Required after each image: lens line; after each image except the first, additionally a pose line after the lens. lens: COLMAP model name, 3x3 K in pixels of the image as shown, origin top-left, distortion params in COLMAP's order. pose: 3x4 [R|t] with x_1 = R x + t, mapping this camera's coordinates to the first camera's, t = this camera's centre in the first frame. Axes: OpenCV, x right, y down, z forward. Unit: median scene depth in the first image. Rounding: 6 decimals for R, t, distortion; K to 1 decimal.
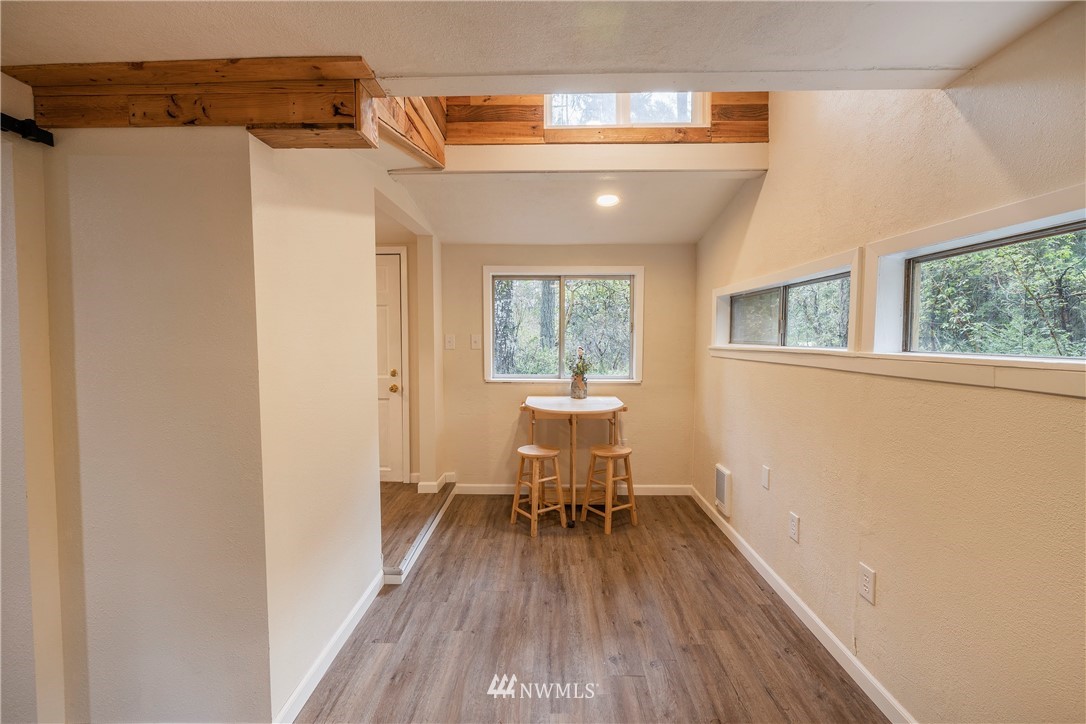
lens RADIAL K [[453.6, 0, 540.3], [0, 453.6, 356.6], [0, 0, 1]] dist [-0.000280, -0.000136]
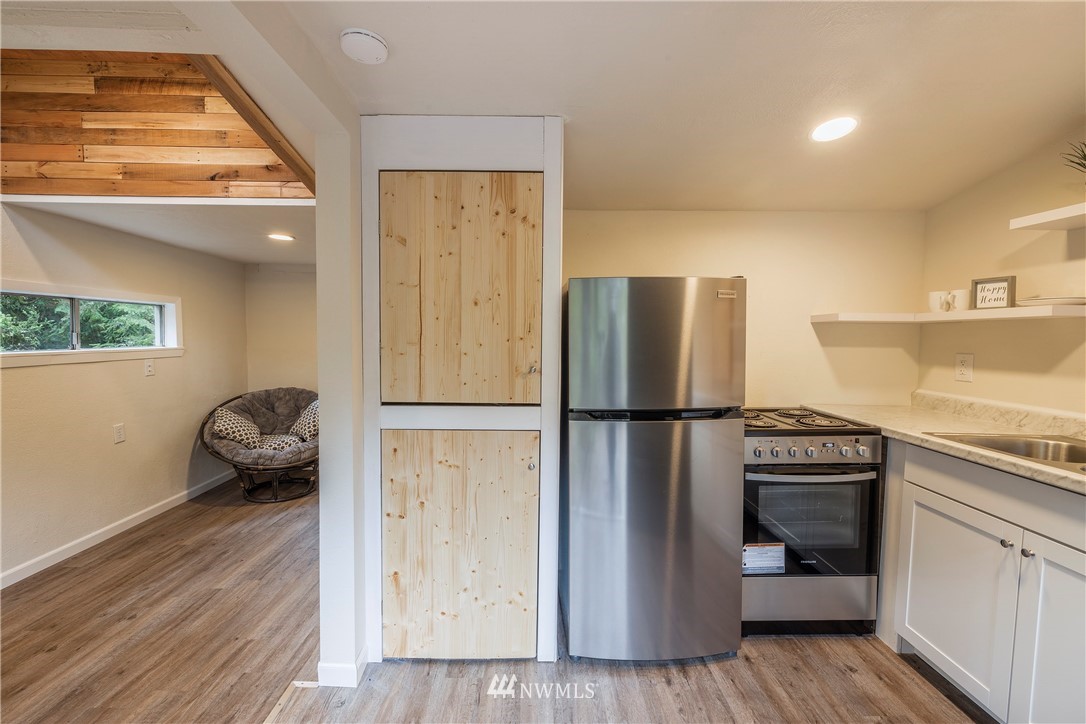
lens RADIAL K [[460.9, 0, 539.0], [0, 460.9, 356.4], [0, 0, 1]] dist [-0.000344, -0.000173]
pose [[-0.999380, -0.005048, -0.034848, -0.733482], [-0.008195, 0.995839, 0.090763, -0.109674], [0.034245, 0.090992, -0.995263, 1.863867]]
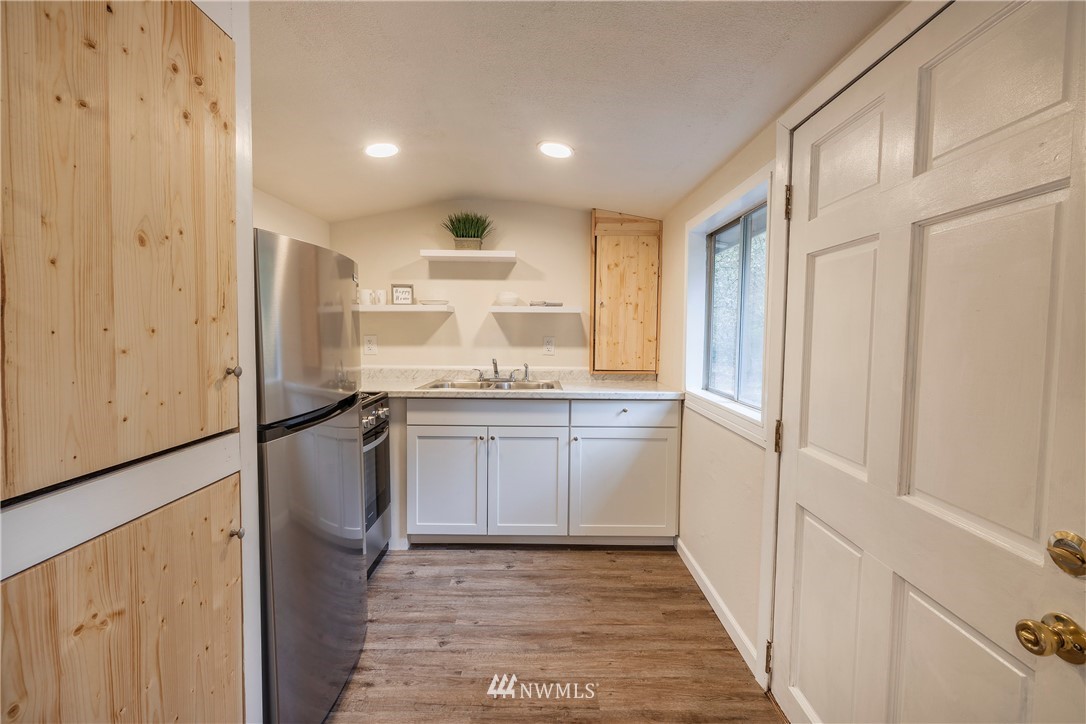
lens RADIAL K [[453.6, 0, 540.3], [0, 453.6, 356.6], [0, 0, 1]] dist [-0.000280, -0.000136]
pose [[0.025733, 0.059780, -0.997880, -0.270509], [-0.049601, 0.997057, 0.058451, -0.072149], [0.998438, 0.047992, 0.028622, 1.362634]]
